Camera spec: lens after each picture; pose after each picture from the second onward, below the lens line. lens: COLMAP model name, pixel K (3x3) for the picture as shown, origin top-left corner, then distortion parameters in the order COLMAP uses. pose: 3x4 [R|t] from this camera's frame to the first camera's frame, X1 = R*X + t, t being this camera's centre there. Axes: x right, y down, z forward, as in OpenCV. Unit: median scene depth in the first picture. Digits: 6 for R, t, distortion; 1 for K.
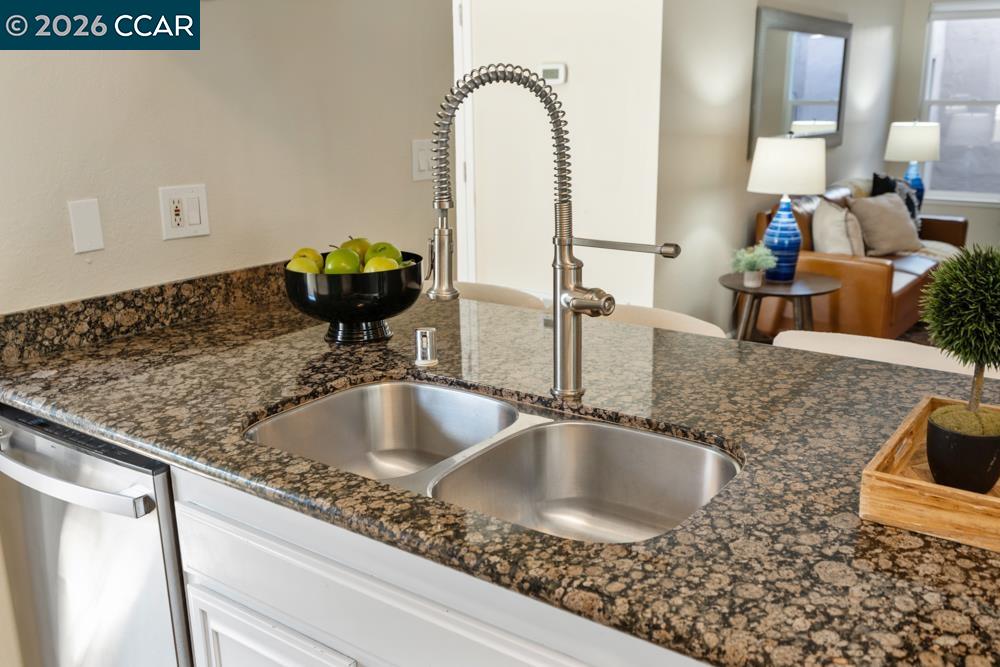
lens RADIAL K [[900.7, 0, 499.4], [0, 900.7, 333.0], [0, 0, 1]] dist [0.005519, -0.000156]
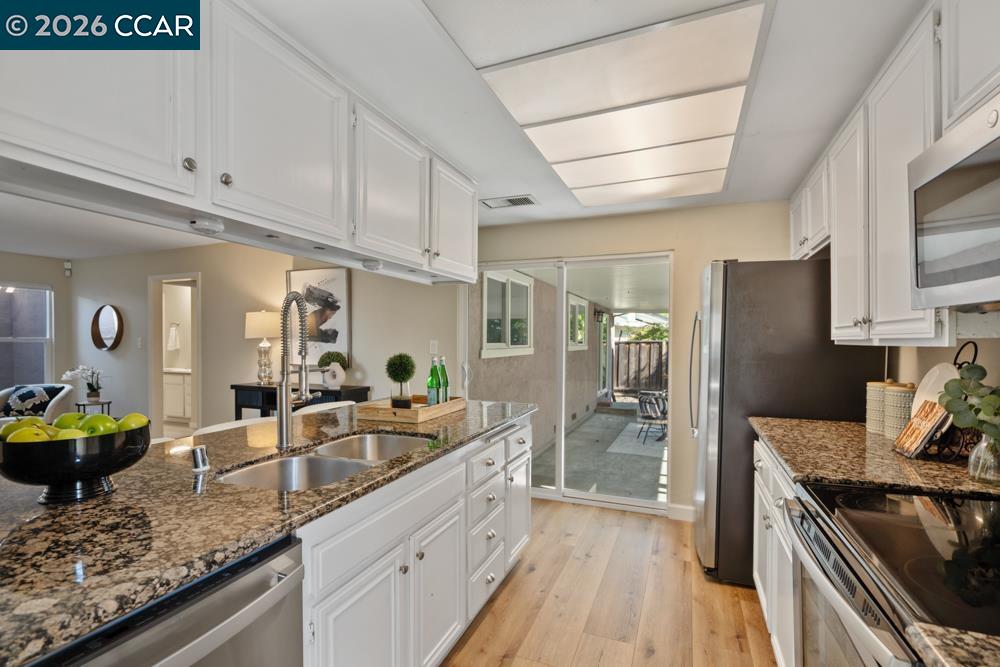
lens RADIAL K [[461.0, 0, 502.1], [0, 461.0, 342.2], [0, 0, 1]] dist [0.000118, 0.000177]
pose [[-0.258793, 0.007800, 0.965901, -0.958276], [0.247988, 0.966987, 0.058635, -0.093570], [-0.933557, 0.254707, -0.252184, 0.649306]]
